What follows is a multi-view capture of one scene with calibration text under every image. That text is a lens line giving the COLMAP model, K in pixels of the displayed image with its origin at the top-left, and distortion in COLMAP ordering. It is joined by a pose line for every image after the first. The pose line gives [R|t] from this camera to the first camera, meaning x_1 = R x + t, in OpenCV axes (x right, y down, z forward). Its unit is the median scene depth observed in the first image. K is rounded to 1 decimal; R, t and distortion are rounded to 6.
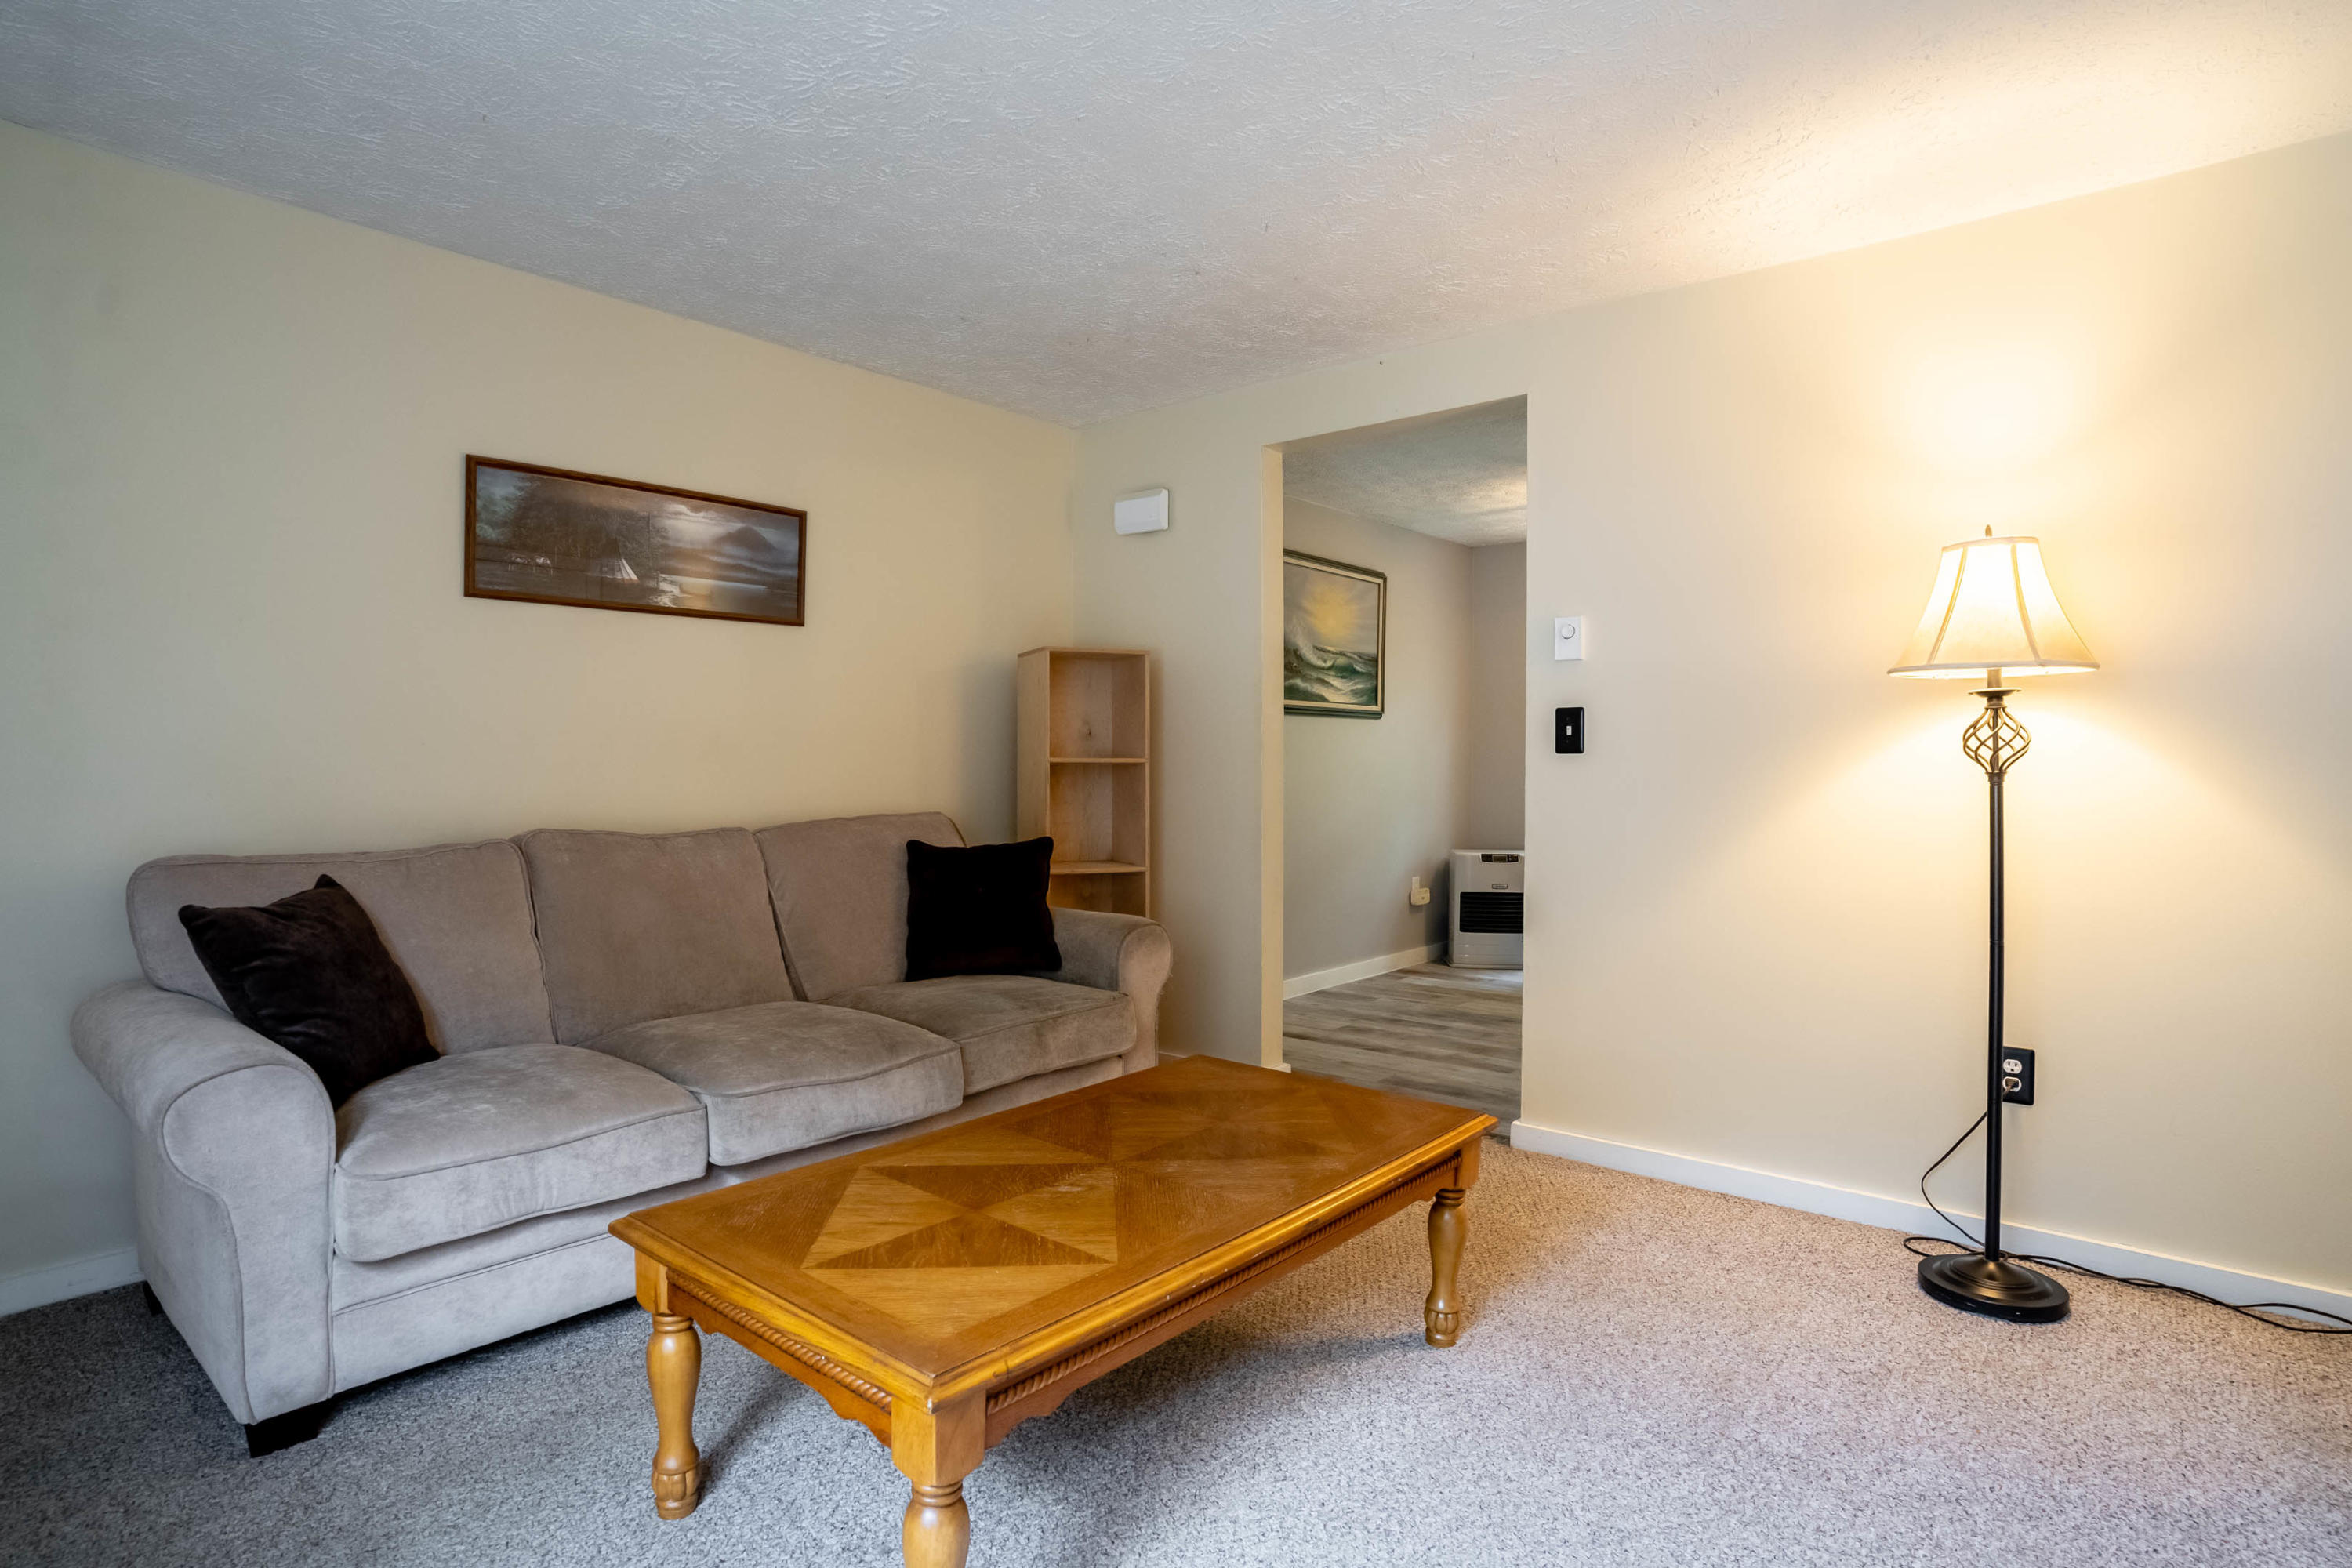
lens RADIAL K [[1225.2, 0, 1159.9], [0, 1225.2, 771.2], [0, 0, 1]] dist [-0.065232, 0.031837]
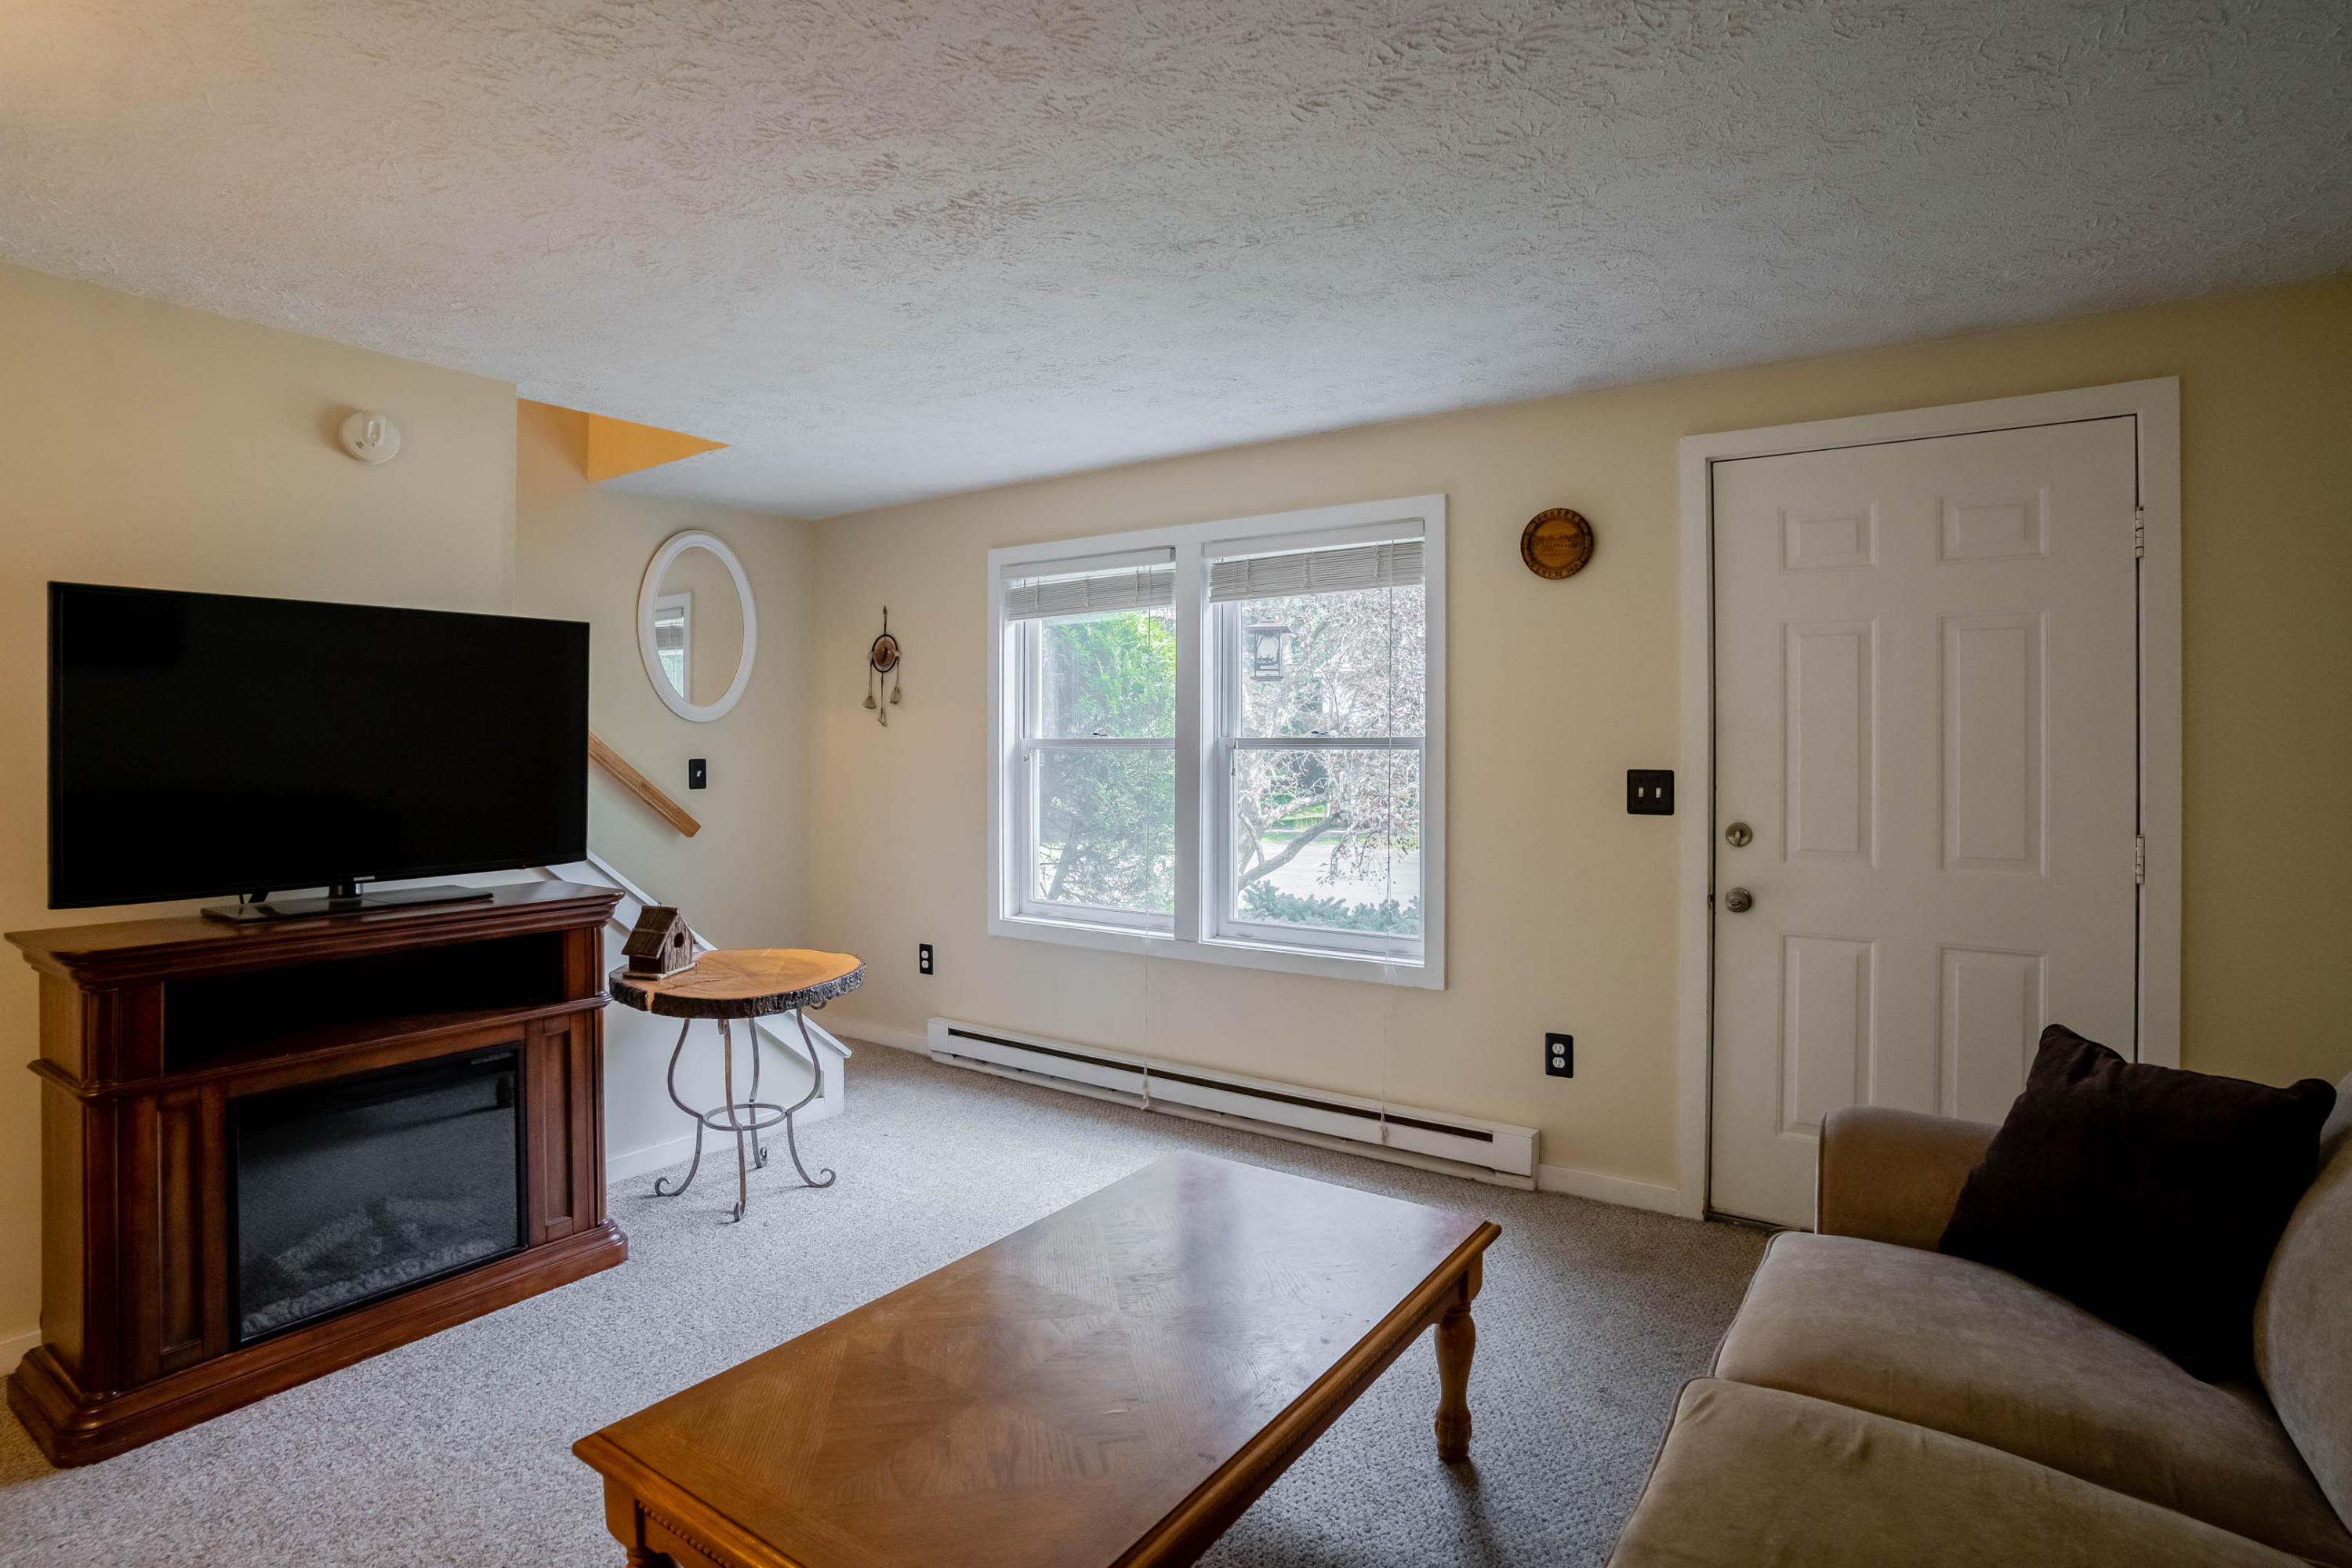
lens RADIAL K [[1211.4, 0, 1183.6], [0, 1211.4, 736.4], [0, 0, 1]] dist [-0.068867, 0.035613]
pose [[-0.994629, -0.000940, -0.103496, 0.005234], [-0.001690, 0.999973, 0.007154, -0.083525], [0.103487, 0.007291, -0.994604, 1.198179]]
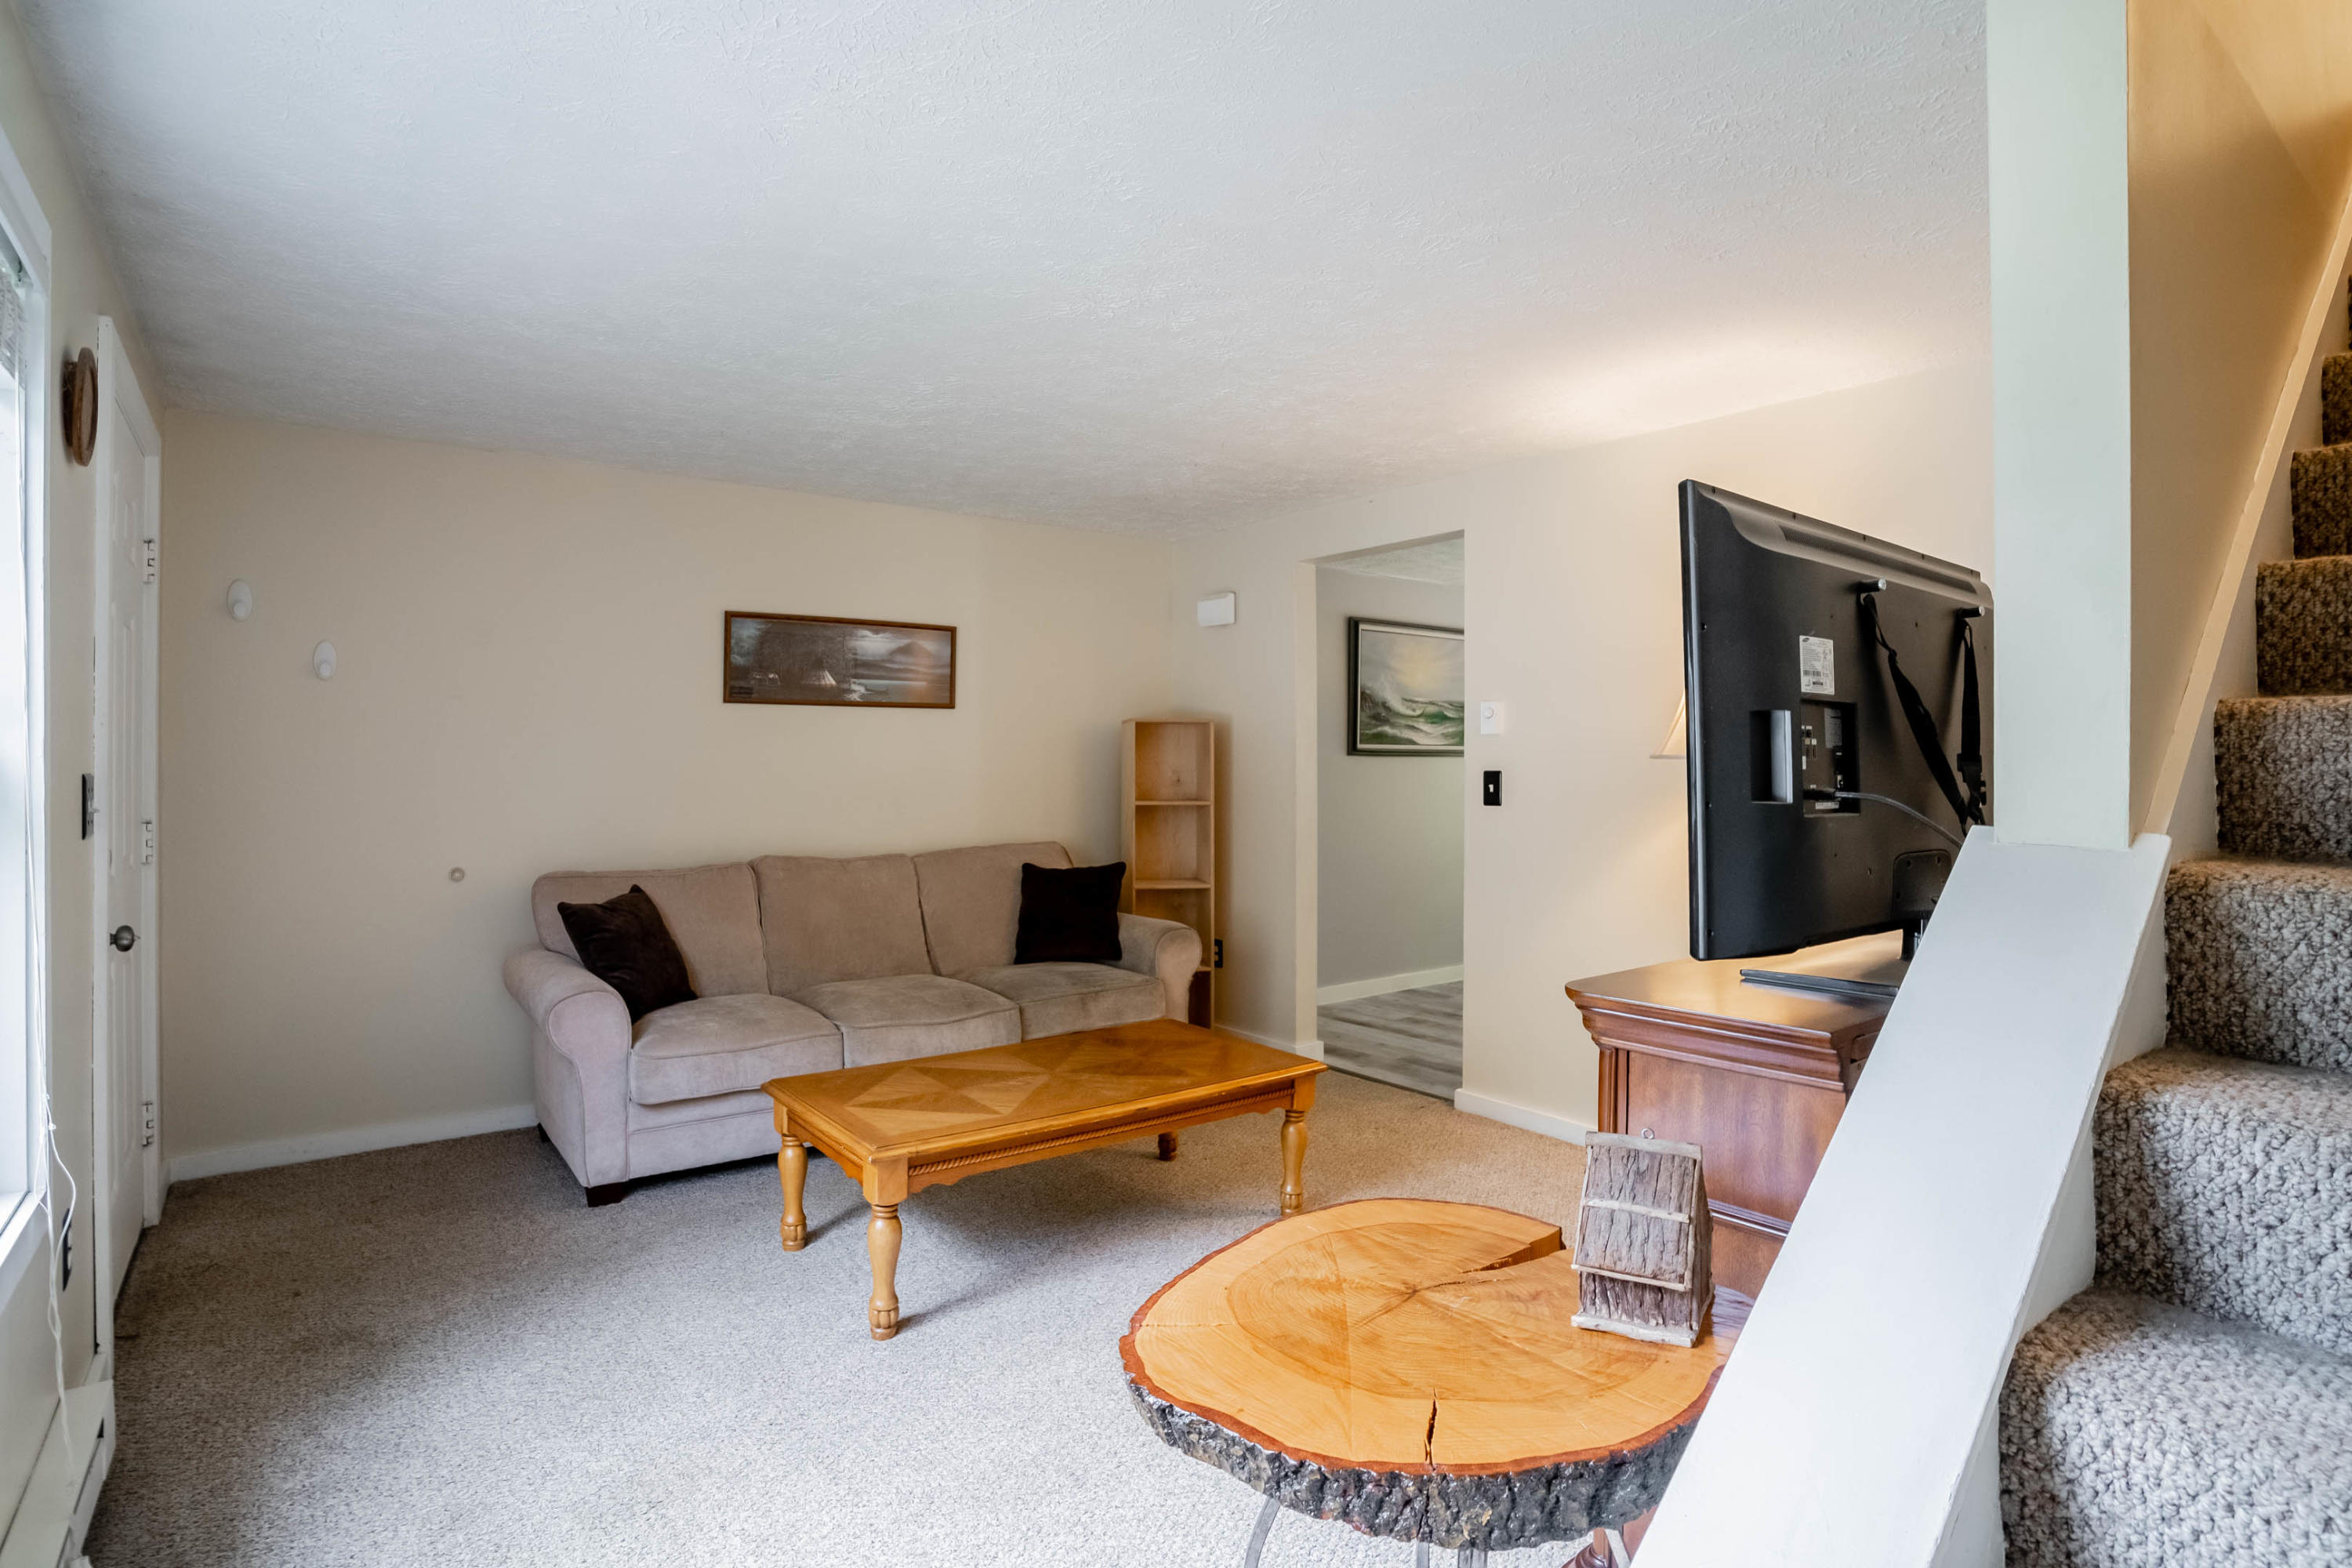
lens RADIAL K [[1211.4, 0, 1183.6], [0, 1211.4, 736.4], [0, 0, 1]] dist [-0.068867, 0.035613]
pose [[0.978114, -0.004635, -0.208017, 0.292651], [-0.001865, 0.999516, -0.031043, -0.050939], [0.208061, 0.030752, 0.977632, -0.349825]]
